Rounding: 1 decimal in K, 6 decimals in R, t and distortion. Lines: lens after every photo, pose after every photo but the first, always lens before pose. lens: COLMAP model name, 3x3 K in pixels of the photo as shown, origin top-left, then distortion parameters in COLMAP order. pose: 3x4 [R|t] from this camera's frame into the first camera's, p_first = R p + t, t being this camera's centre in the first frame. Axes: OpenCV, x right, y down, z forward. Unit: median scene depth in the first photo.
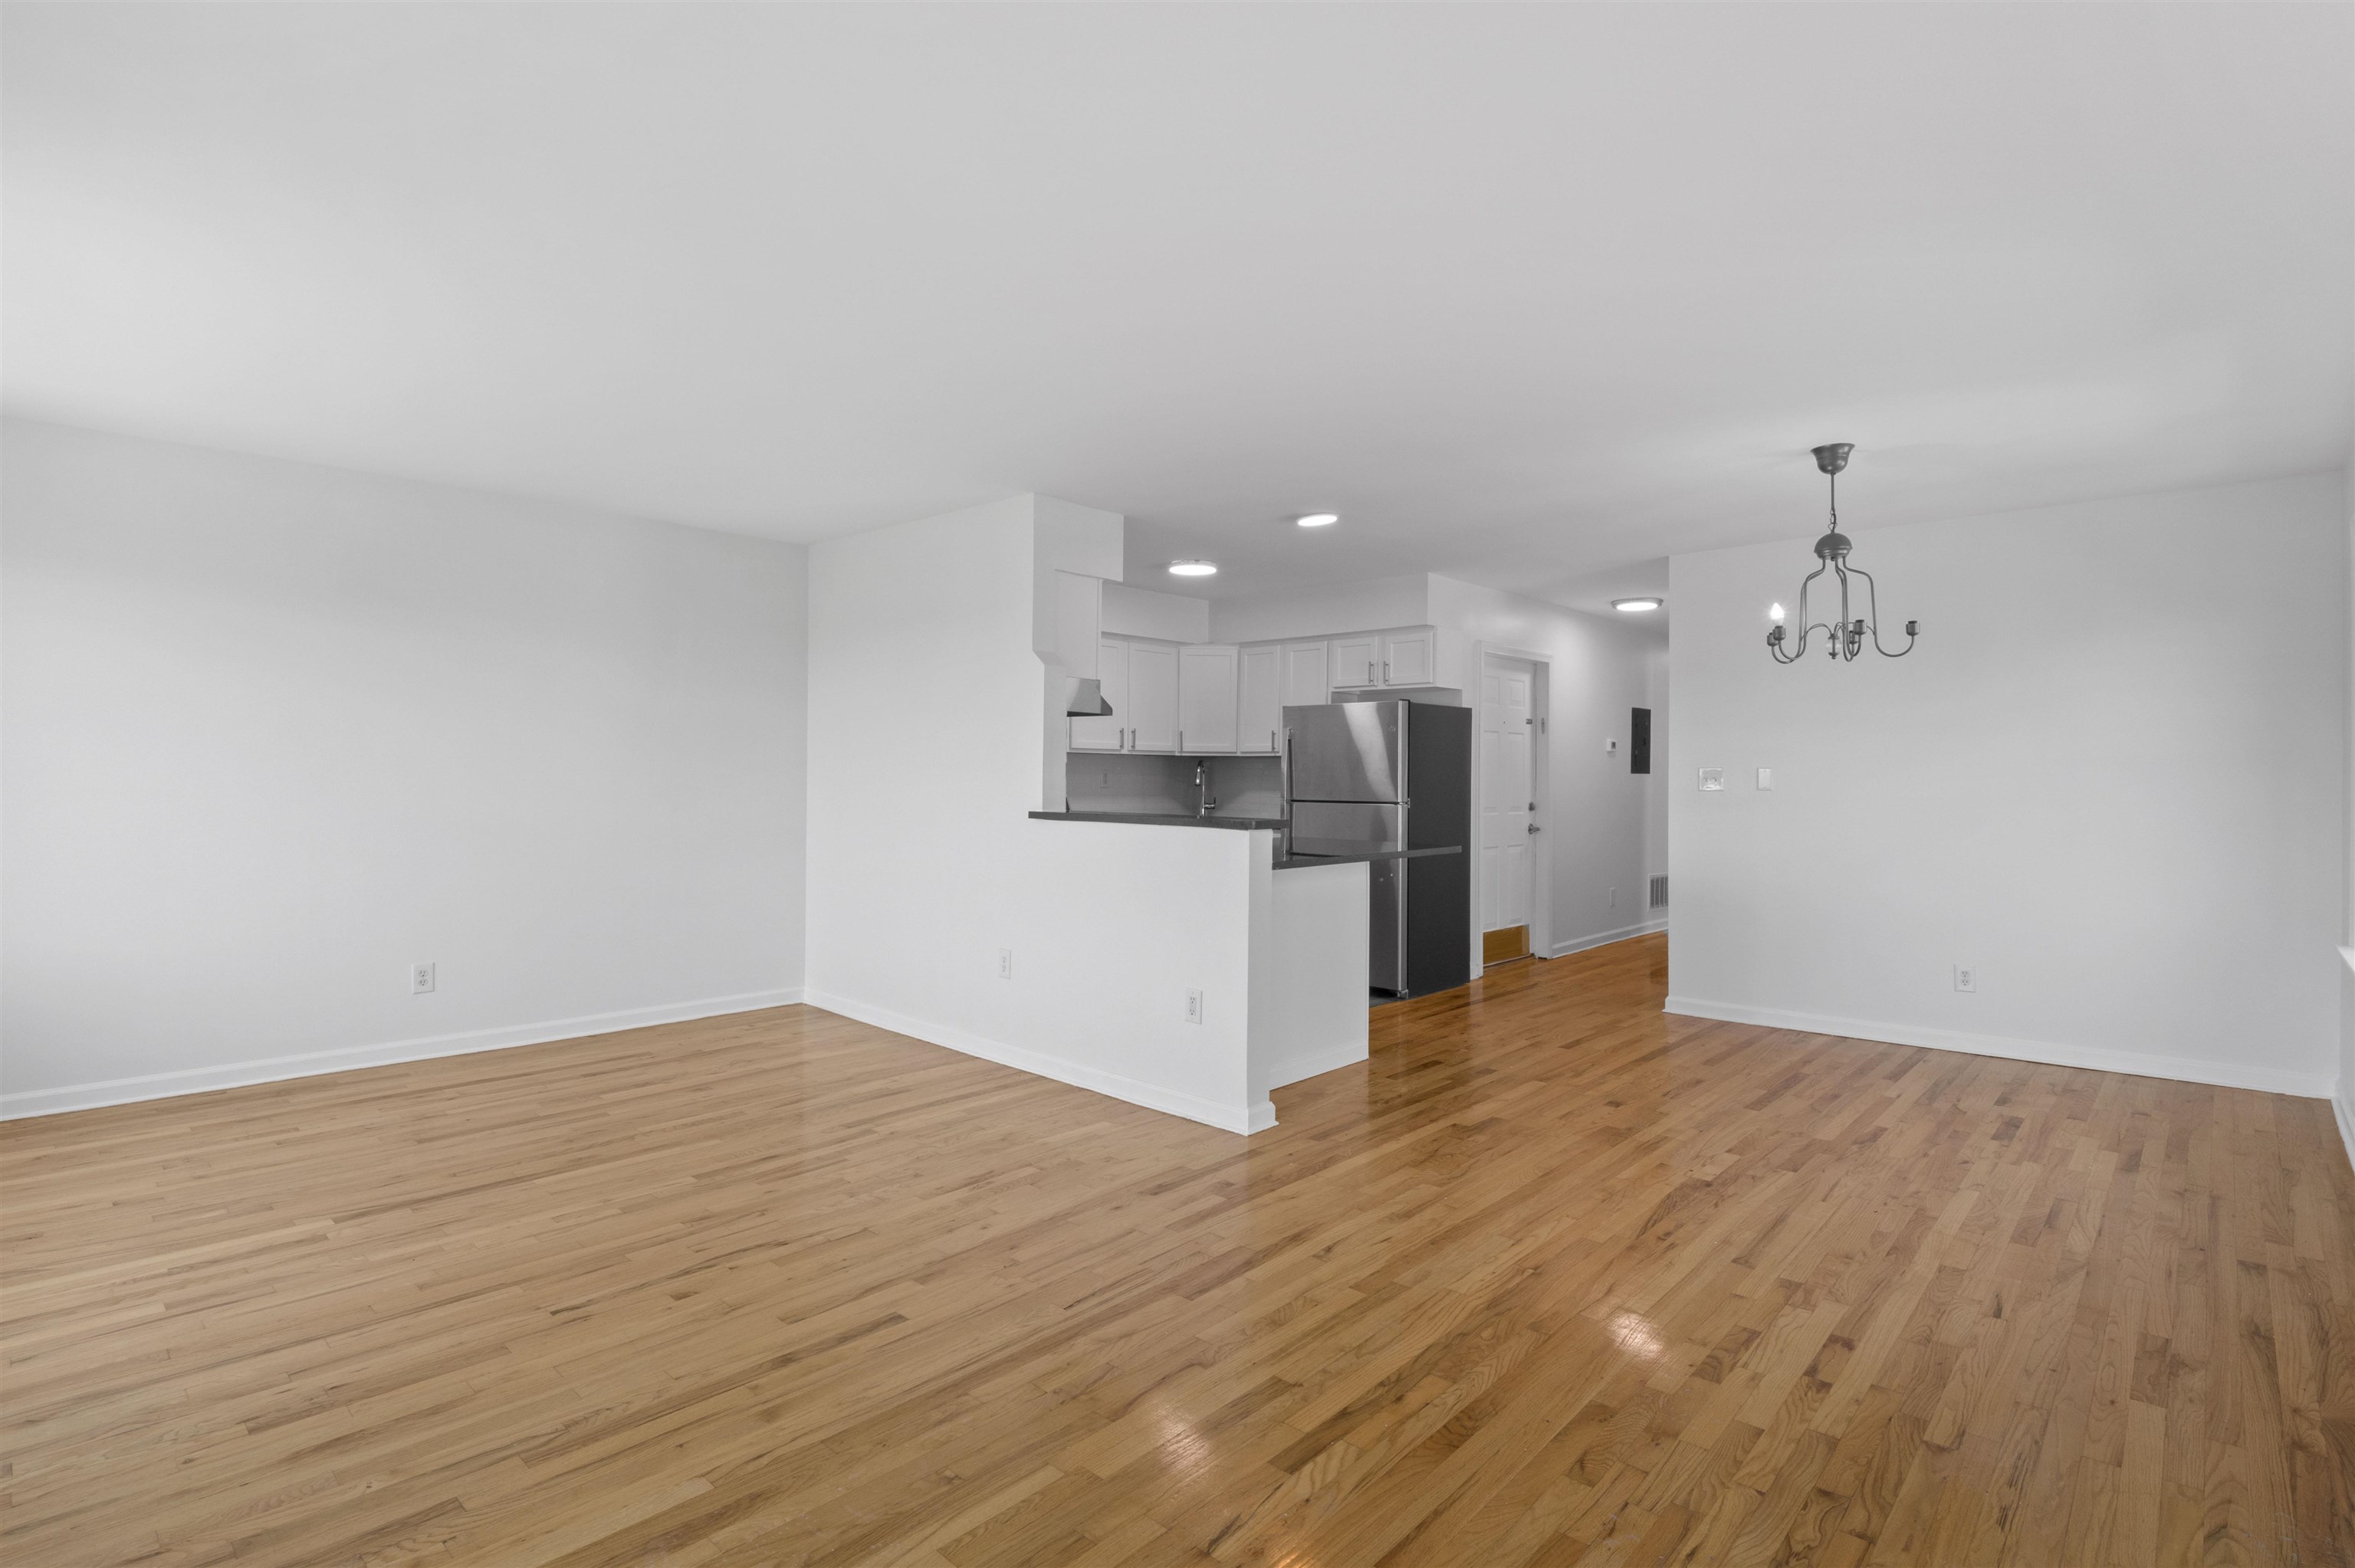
lens RADIAL K [[1122.3, 0, 1174.4], [0, 1122.3, 785.8], [0, 0, 1]] dist [-0.009159, -0.001041]
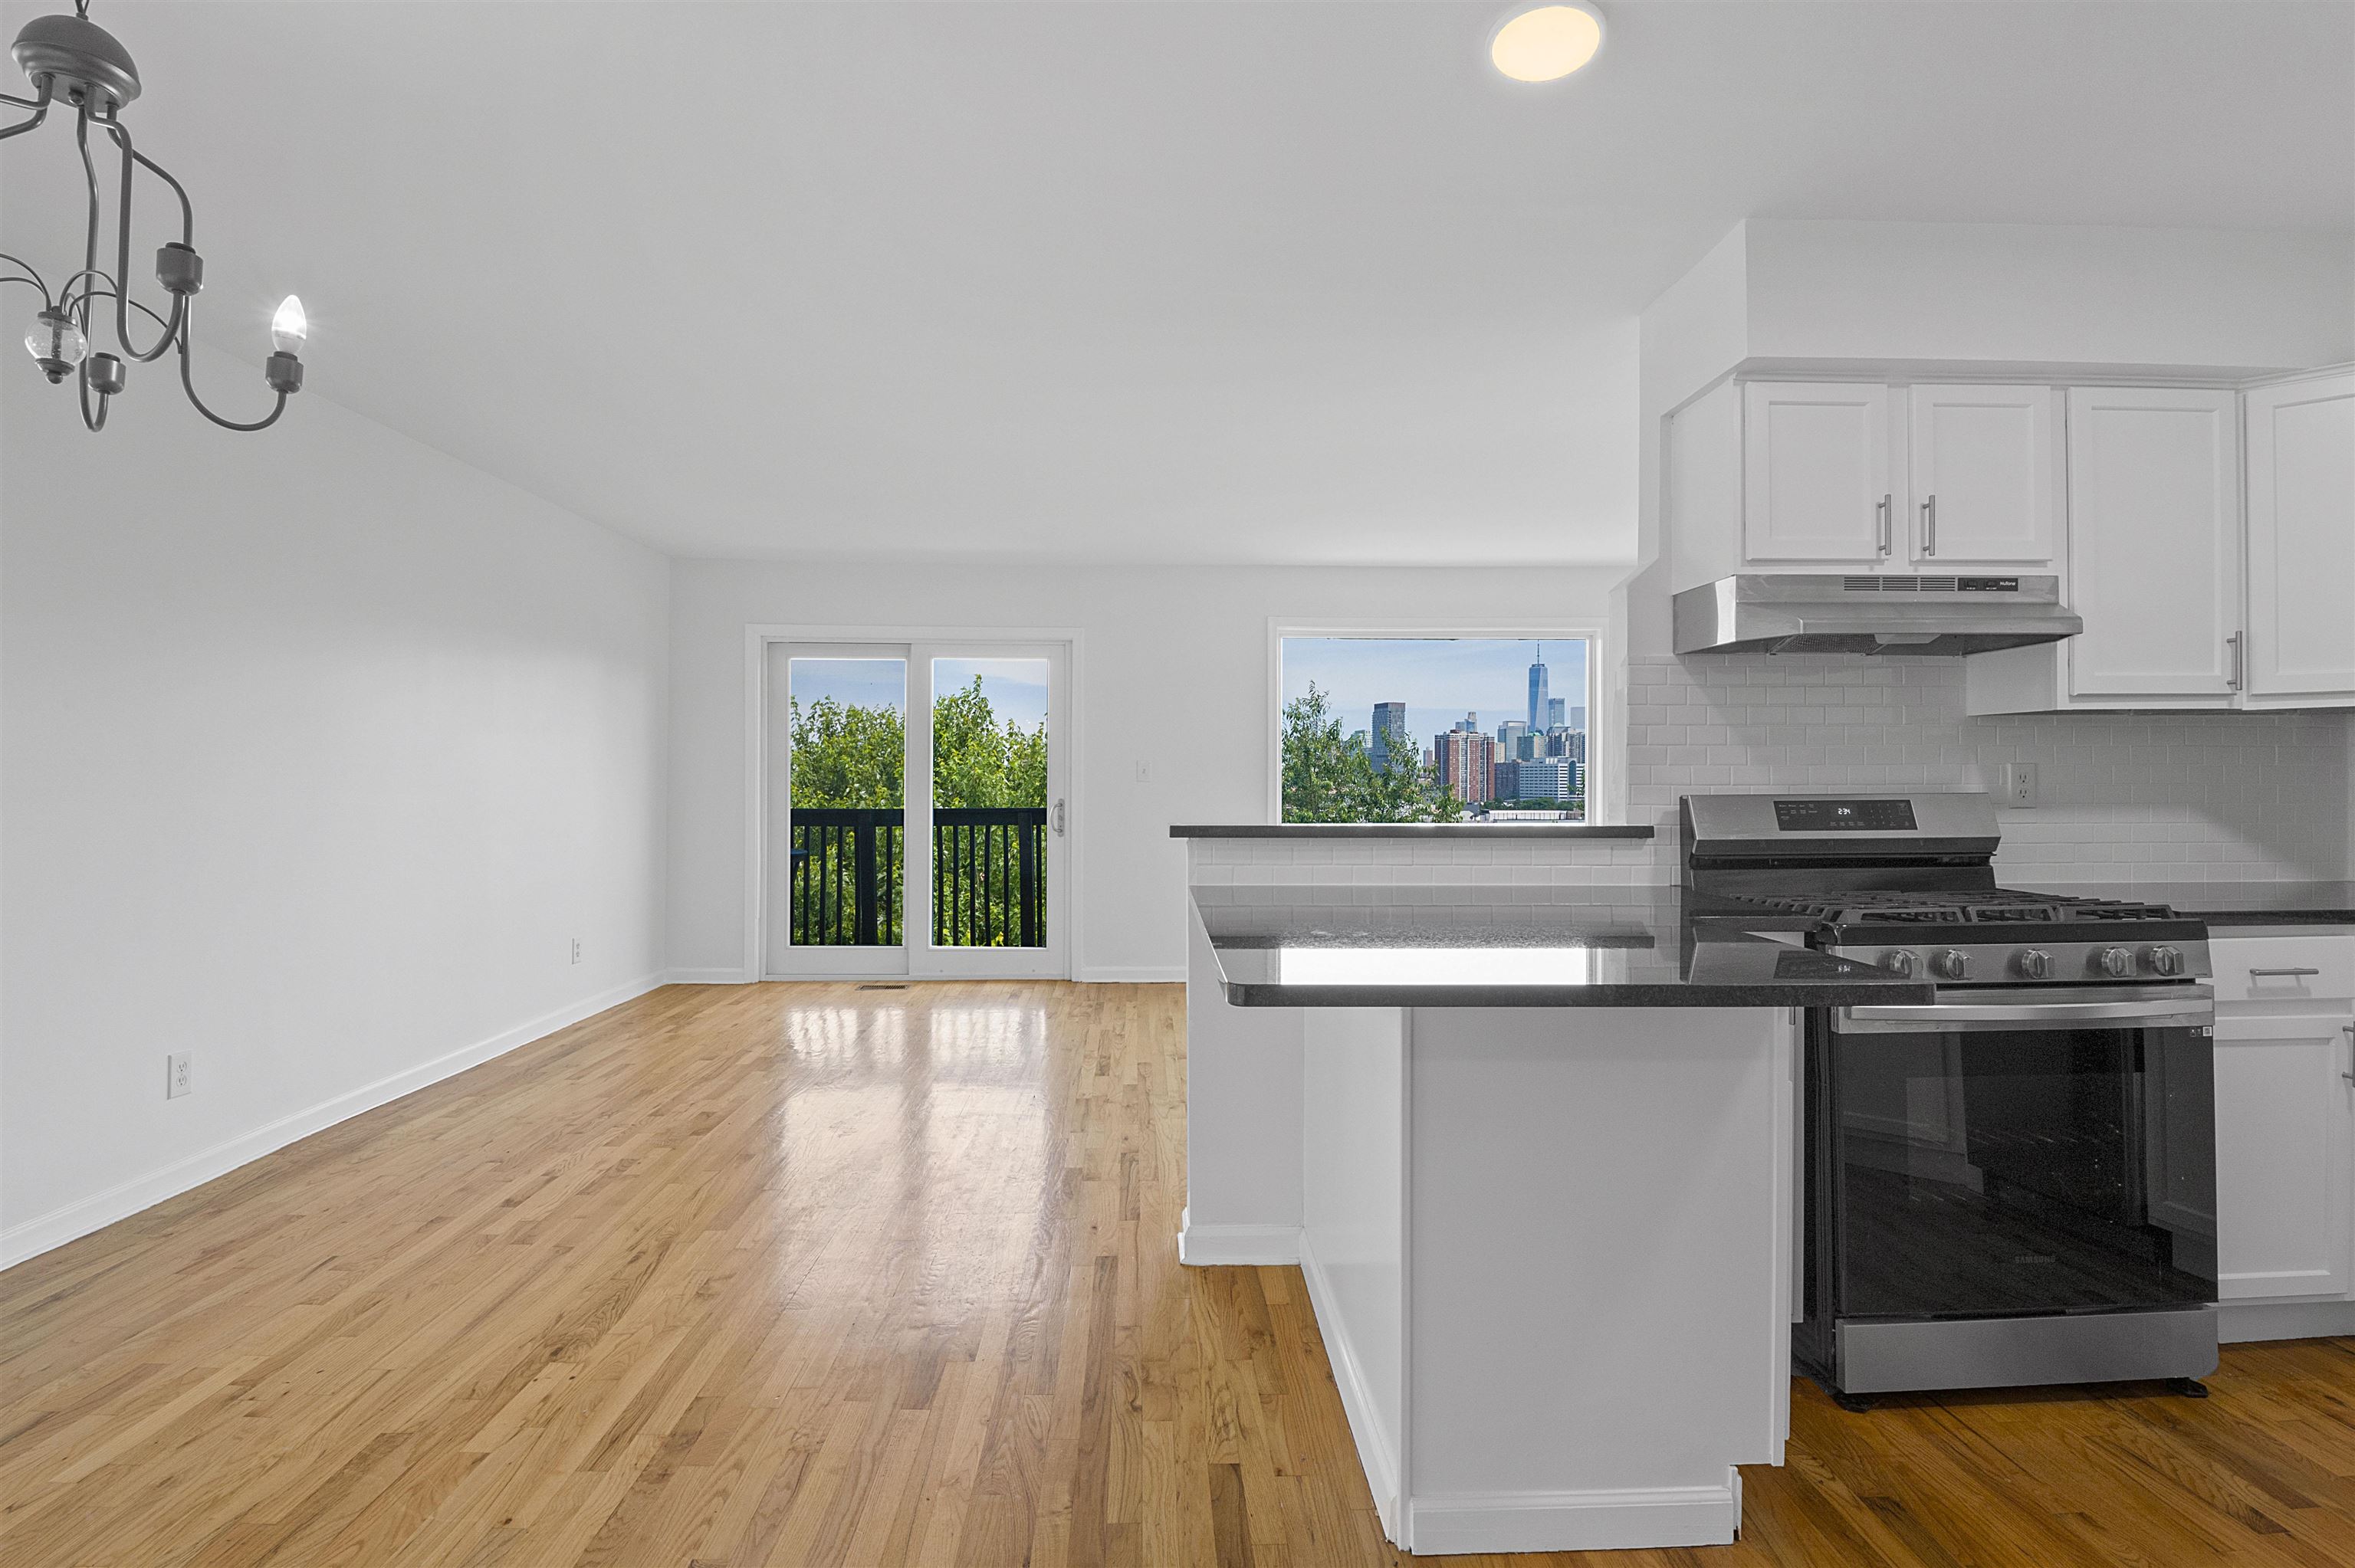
lens RADIAL K [[1135.9, 0, 1159.3], [0, 1135.9, 777.4], [0, 0, 1]] dist [0.005045, -0.018668]
pose [[-0.719088, -0.011022, -0.694831, 0.887969], [-0.015862, 0.999874, 0.000554, 0.002435], [0.694738, 0.011420, -0.719173, 2.227195]]
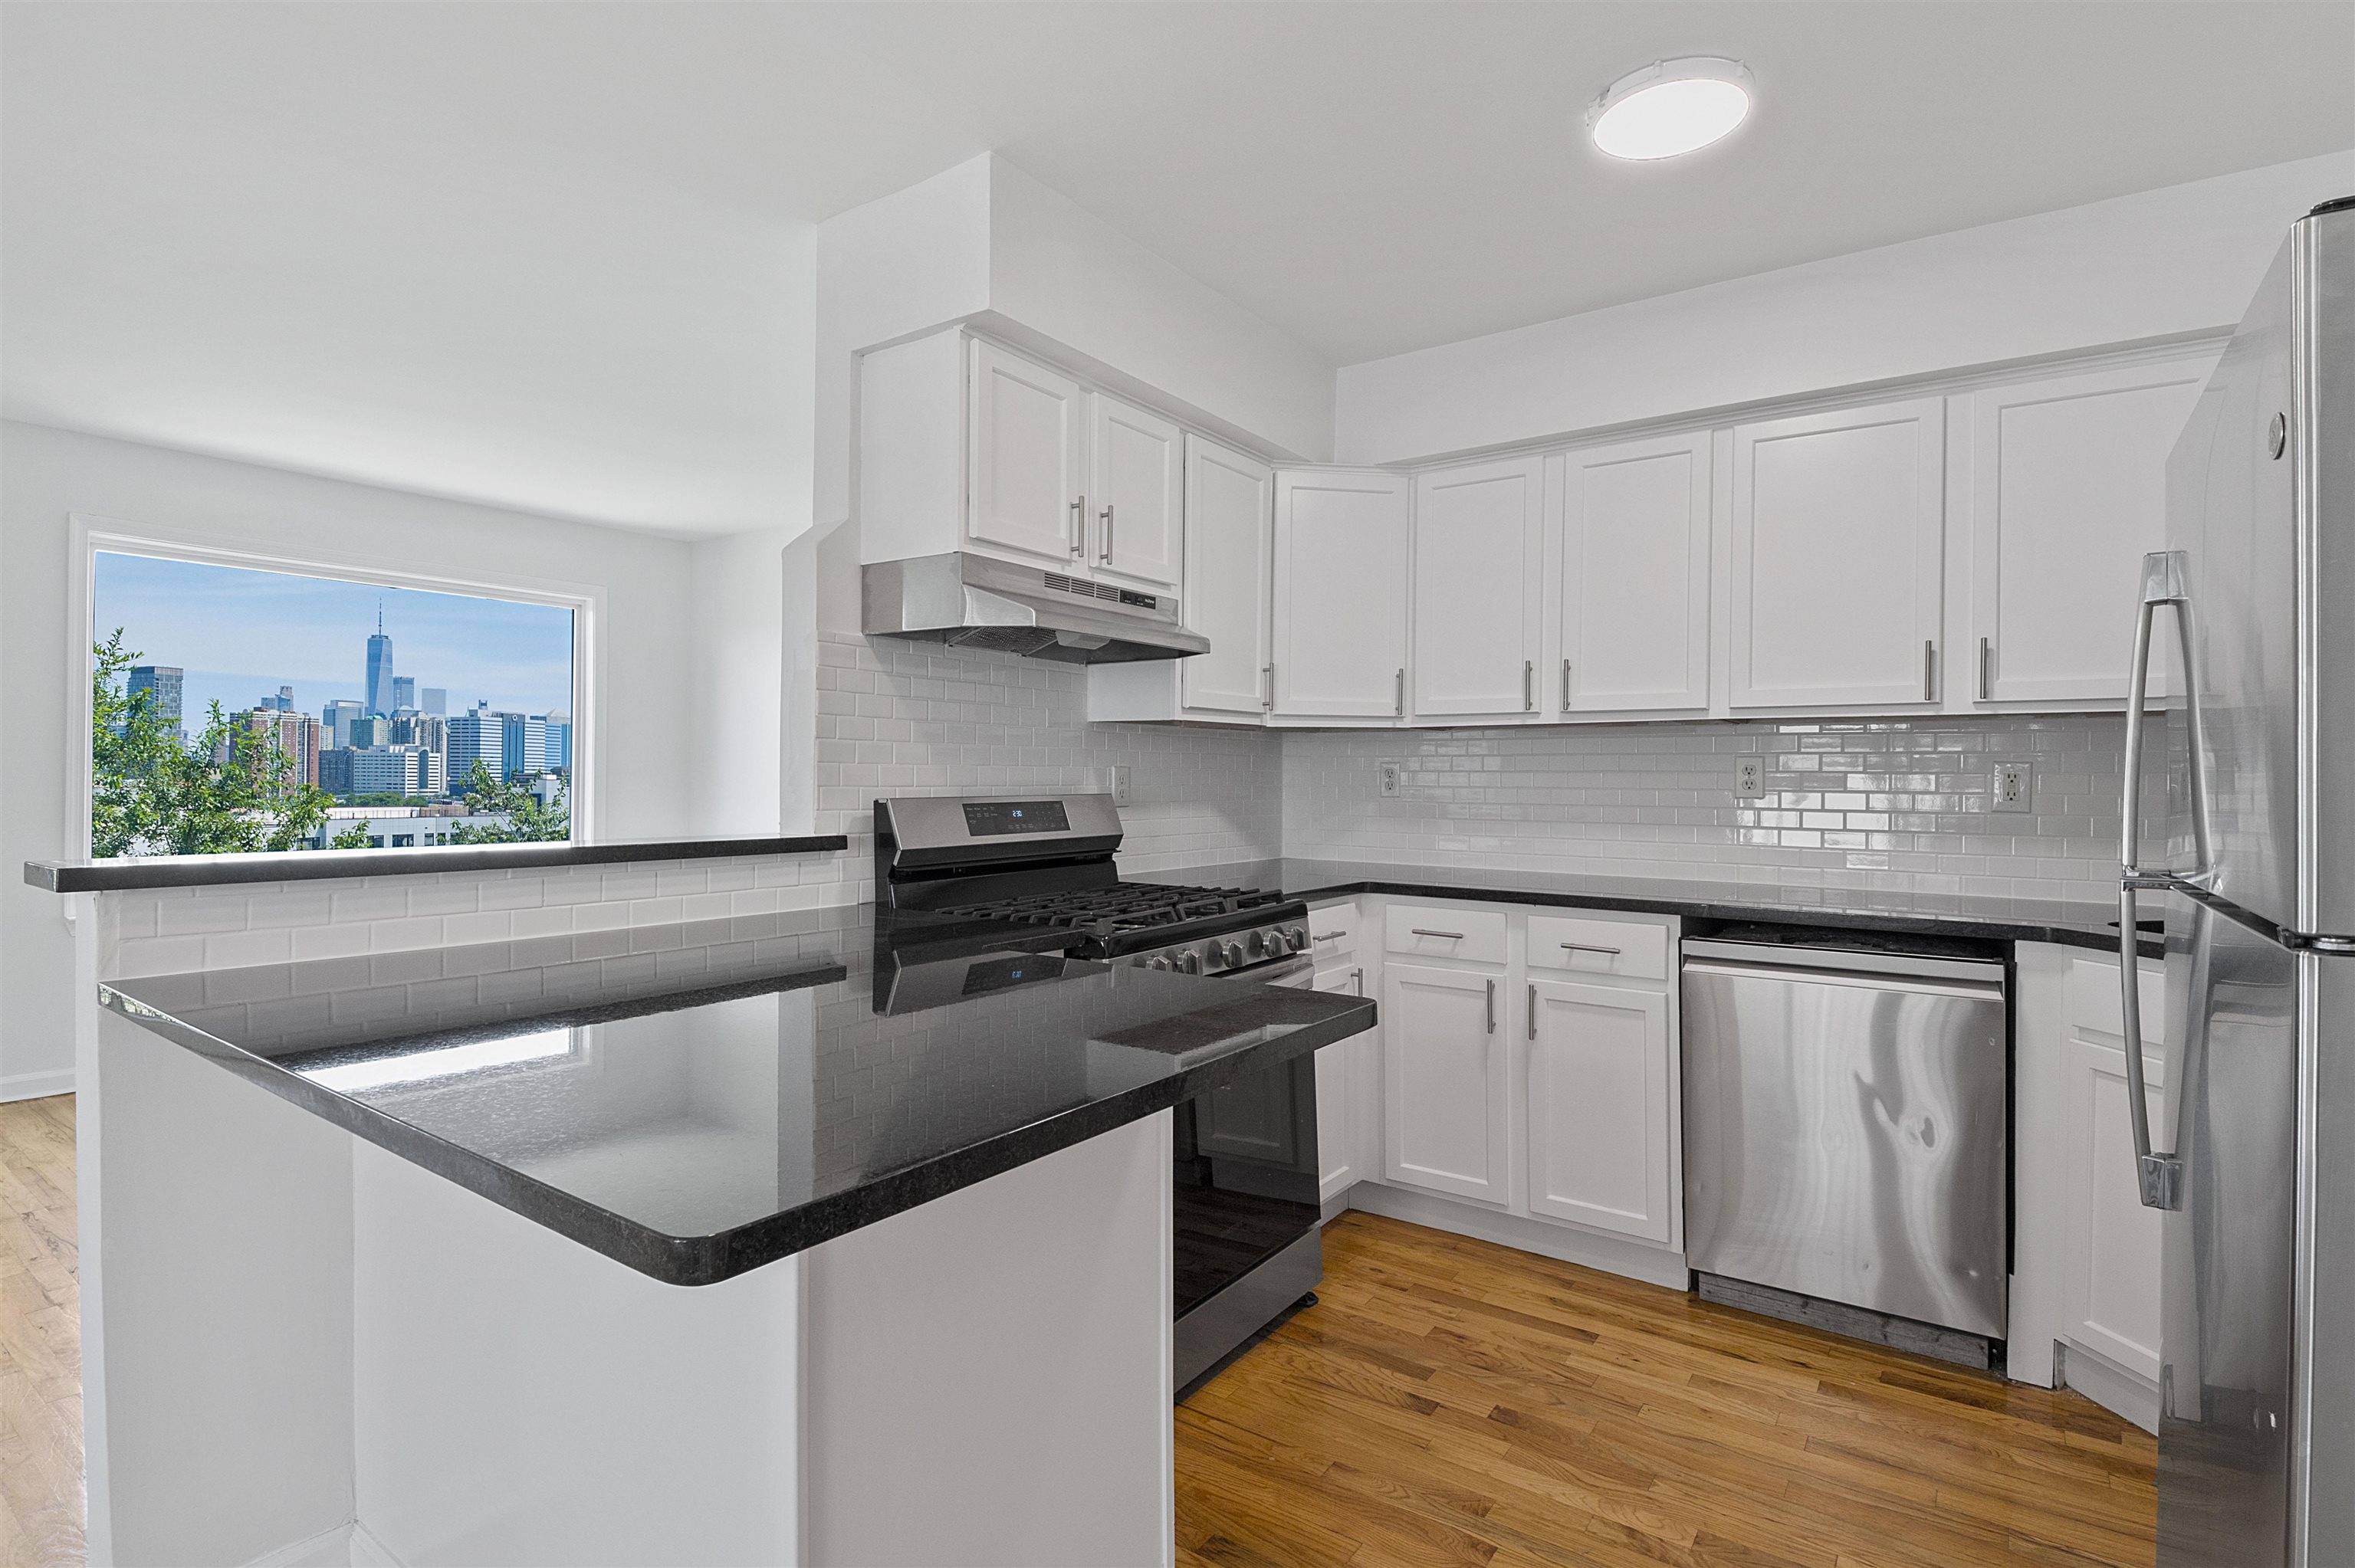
lens RADIAL K [[1132.6, 0, 1180.7], [0, 1132.6, 778.5], [0, 0, 1]] dist [0.030007, -0.038074]
pose [[0.138691, -0.007230, -0.990309, 0.741048], [-0.019078, 0.999768, -0.009971, 0.000108], [0.990152, 0.020276, 0.138521, 1.923230]]
